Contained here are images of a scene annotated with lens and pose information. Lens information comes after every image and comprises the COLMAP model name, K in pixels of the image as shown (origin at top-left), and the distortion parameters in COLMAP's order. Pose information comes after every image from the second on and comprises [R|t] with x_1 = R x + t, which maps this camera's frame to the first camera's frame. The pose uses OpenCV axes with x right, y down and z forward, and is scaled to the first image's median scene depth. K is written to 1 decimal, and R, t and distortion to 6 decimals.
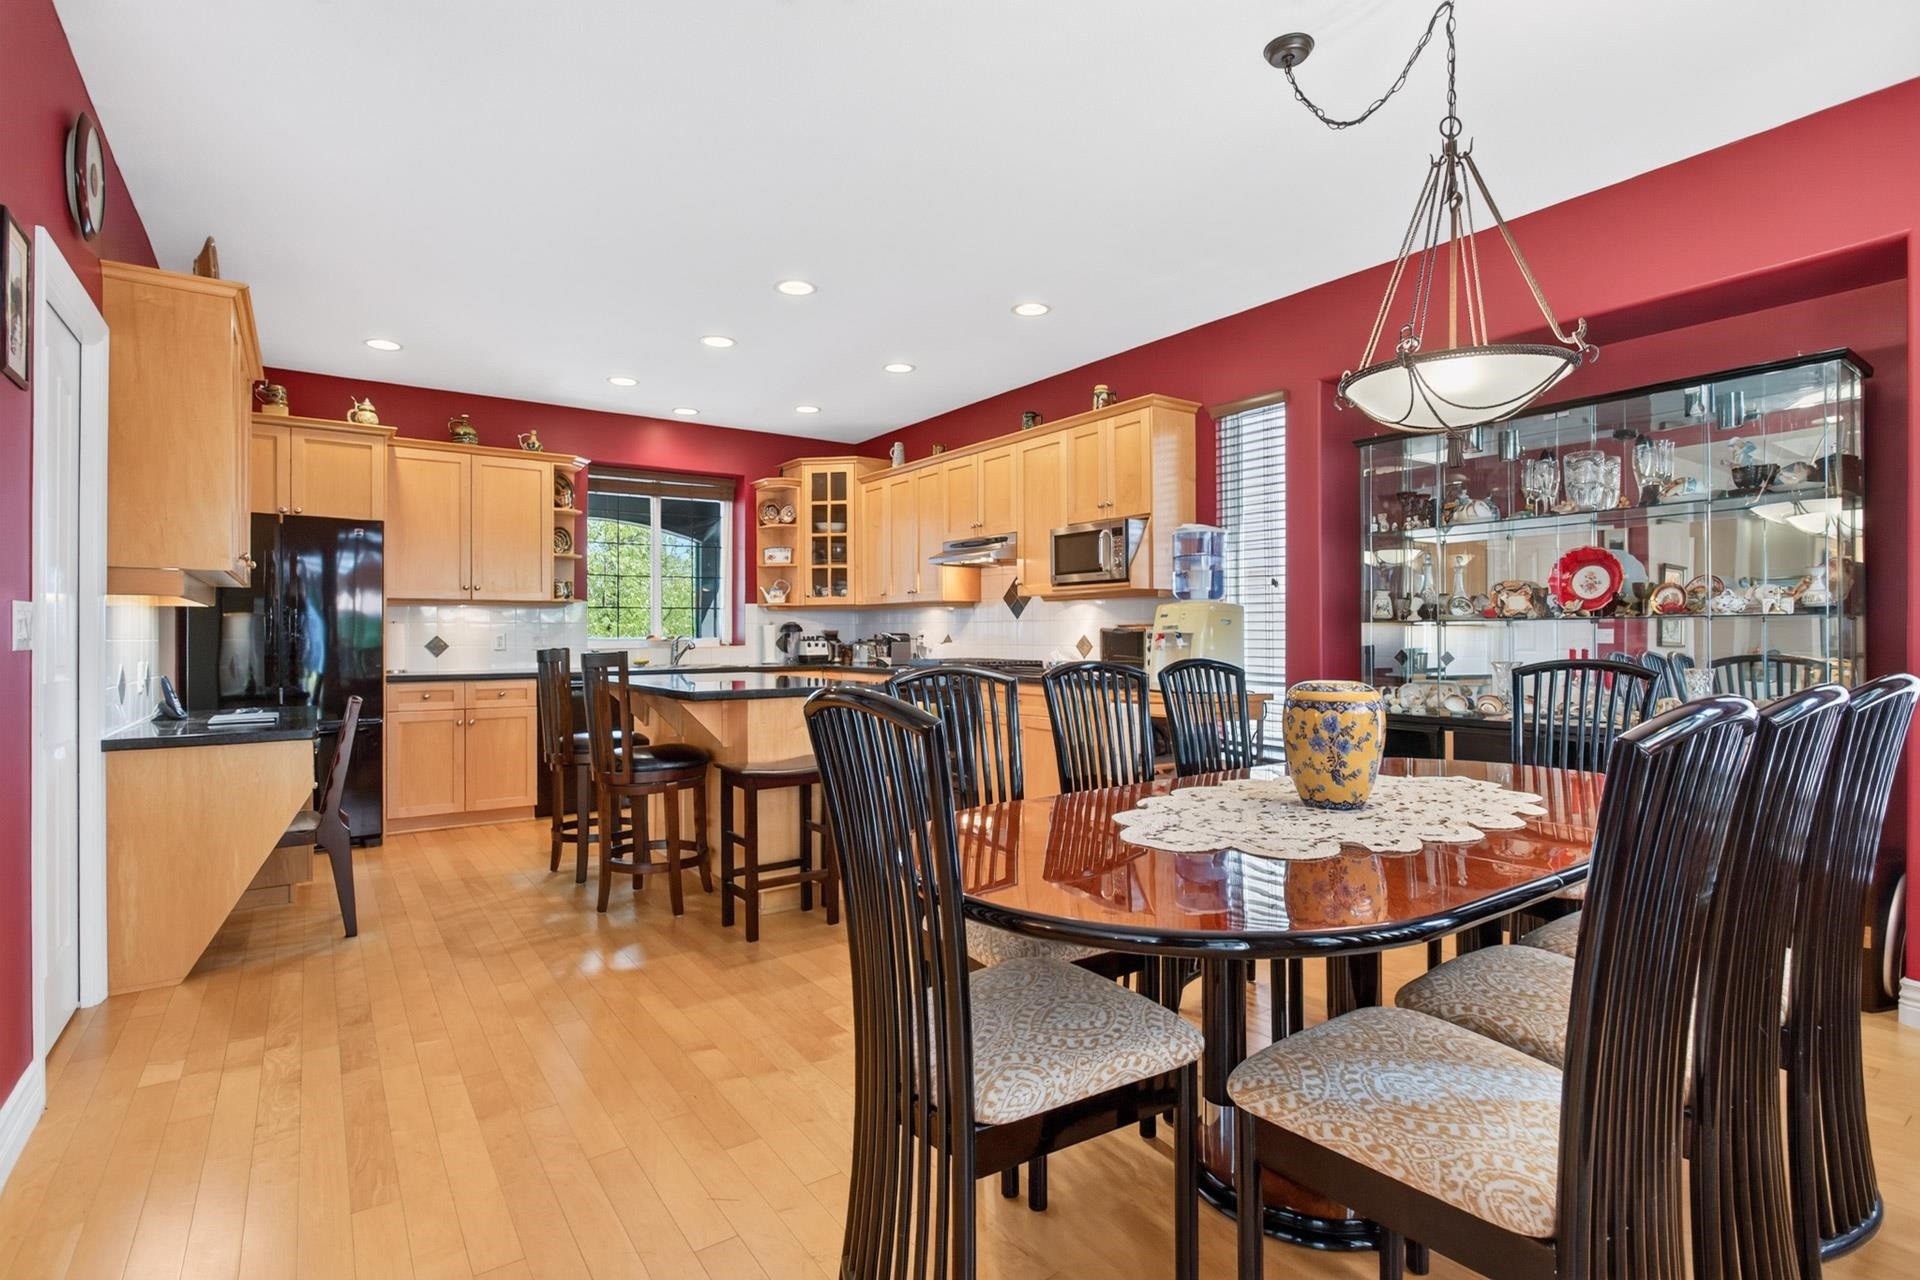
lens RADIAL K [[934.6, 0, 960.0], [0, 934.6, 641.4], [0, 0, 1]] dist [-0.006817, 0.001950]
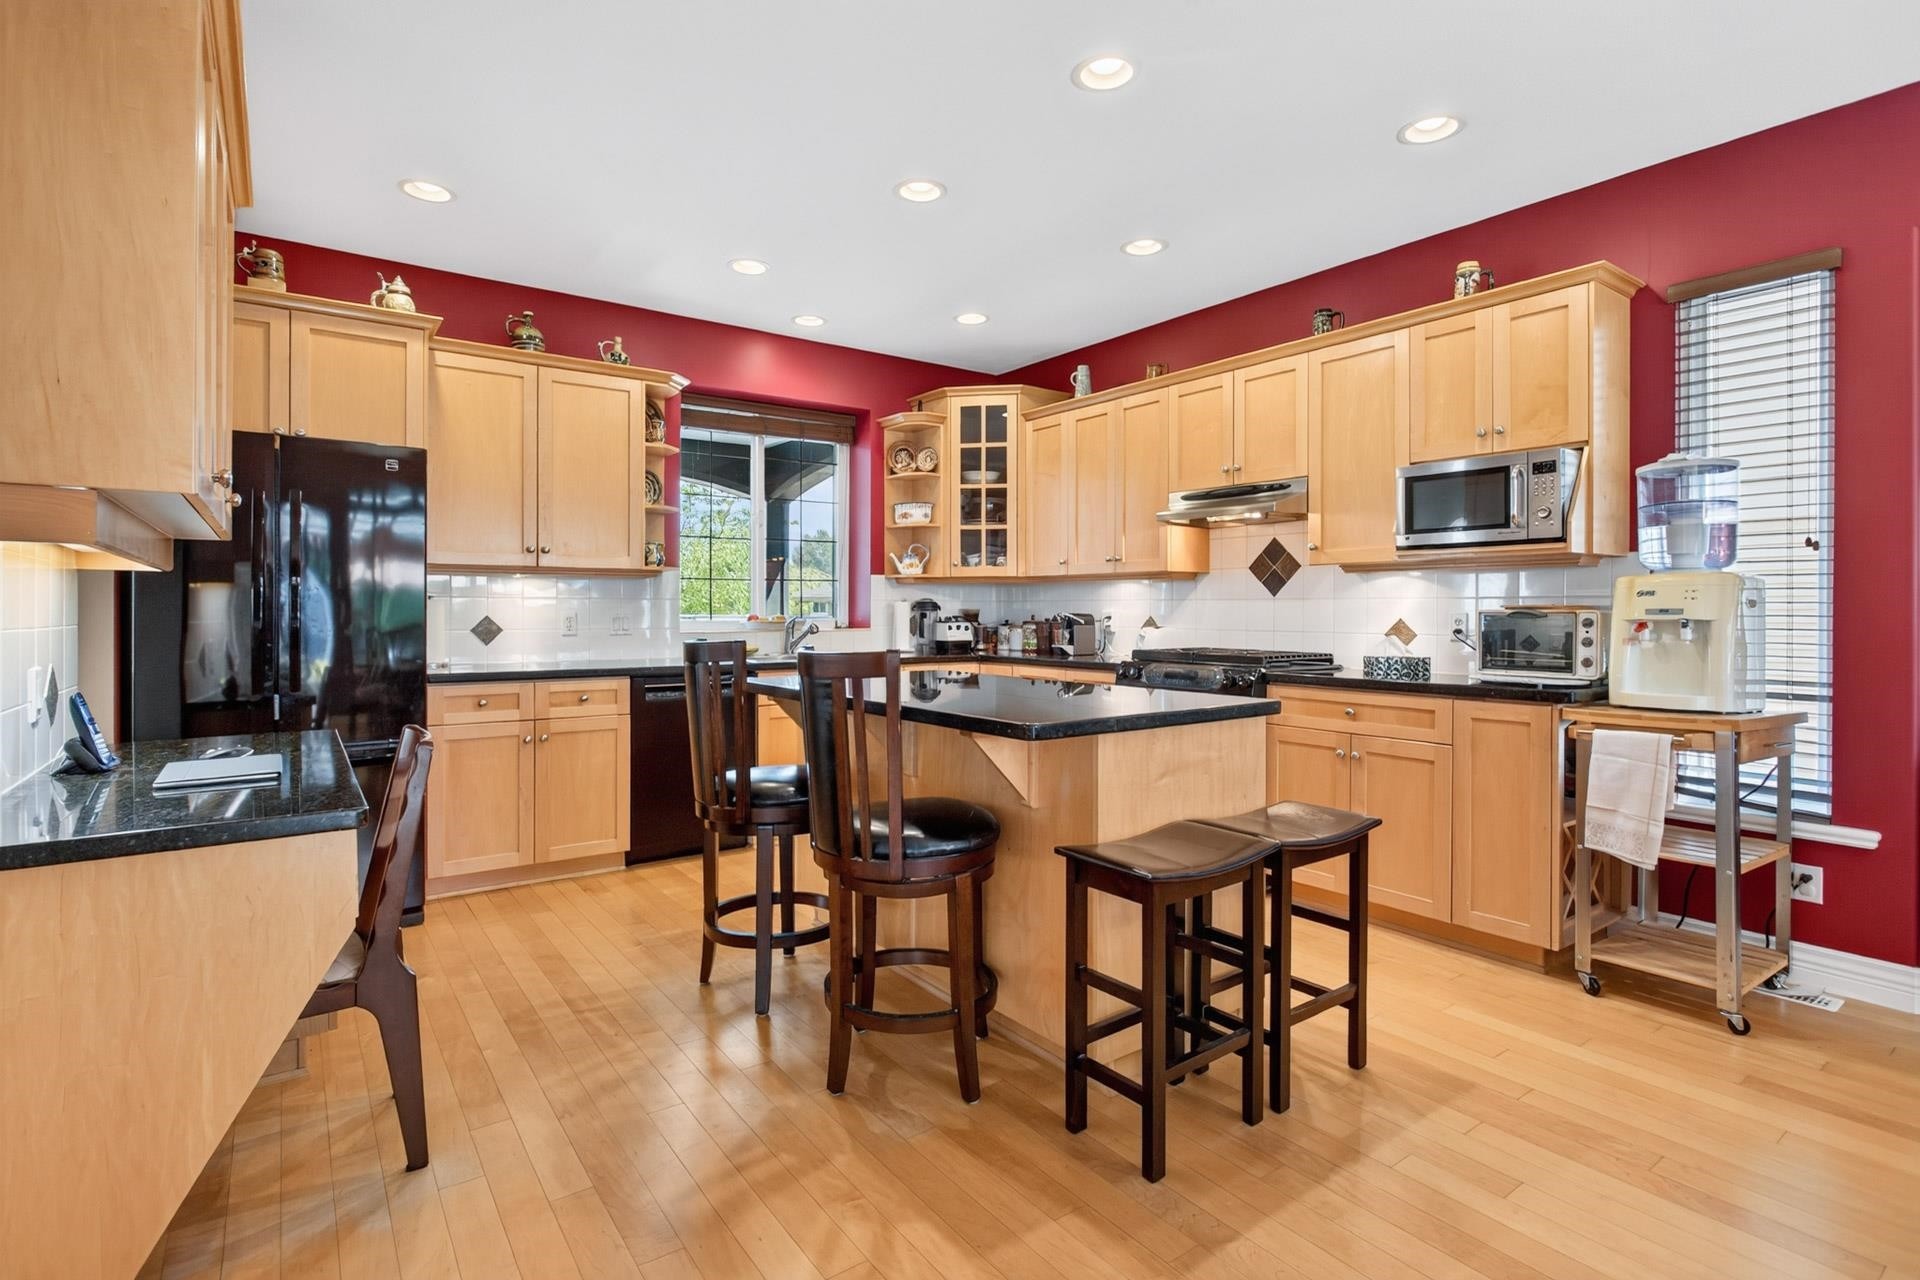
lens RADIAL K [[934.6, 0, 958.6], [0, 934.6, 621.0], [0, 0, 1]] dist [-0.006817, 0.001950]
pose [[0.999857, 0.004301, 0.016360, -0.211361], [-0.004371, 0.999981, 0.004243, -0.006742], [-0.016341, -0.004313, 0.999857, 0.273420]]
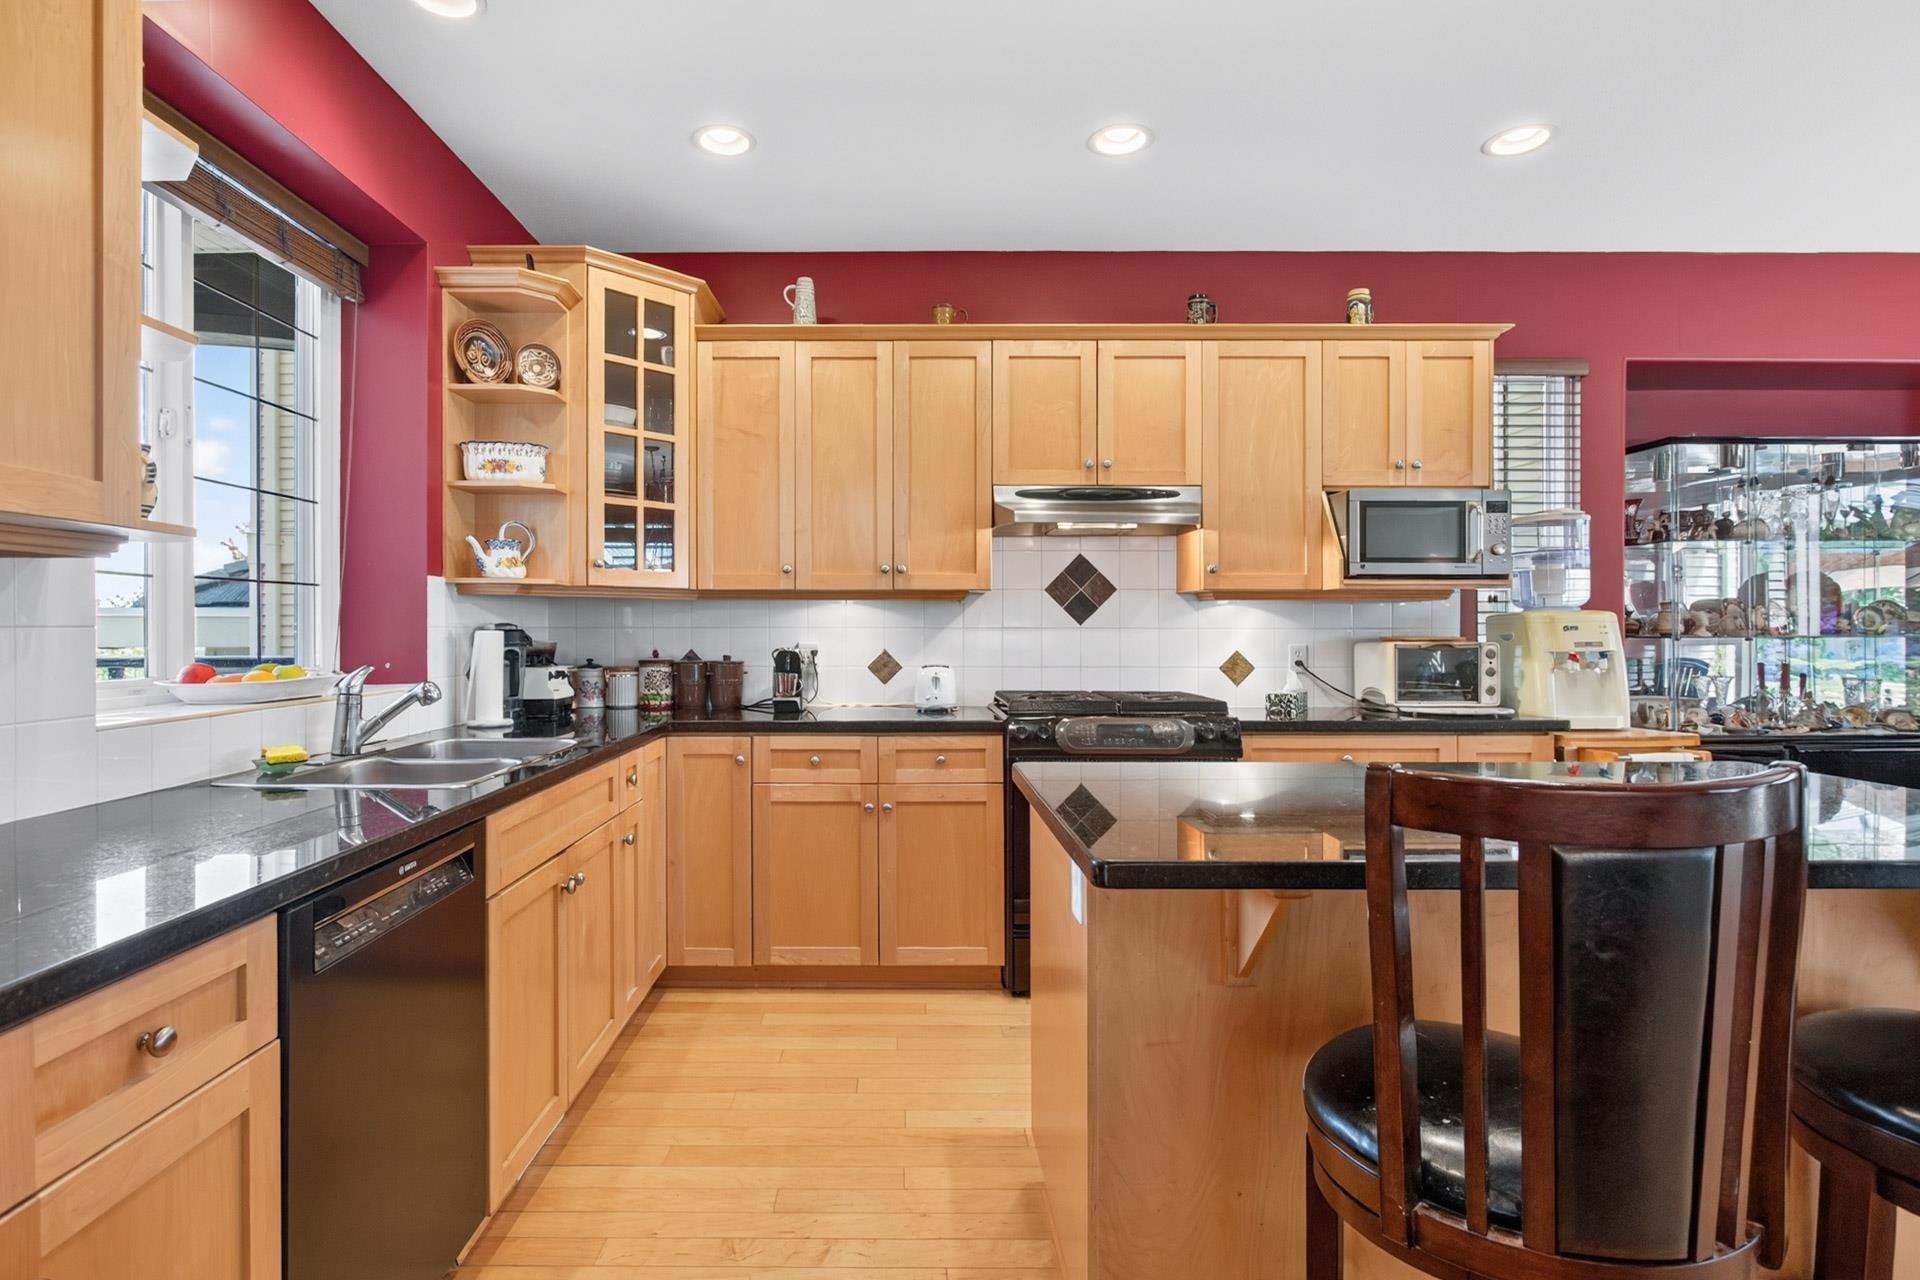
lens RADIAL K [[934.6, 0, 902.2], [0, 934.6, 631.2], [0, 0, 1]] dist [-0.006817, 0.001950]
pose [[0.586421, 0.001156, 0.810005, -0.531312], [0.004591, 0.999978, -0.004751, -0.018506], [-0.809993, 0.006505, 0.586403, 0.770479]]
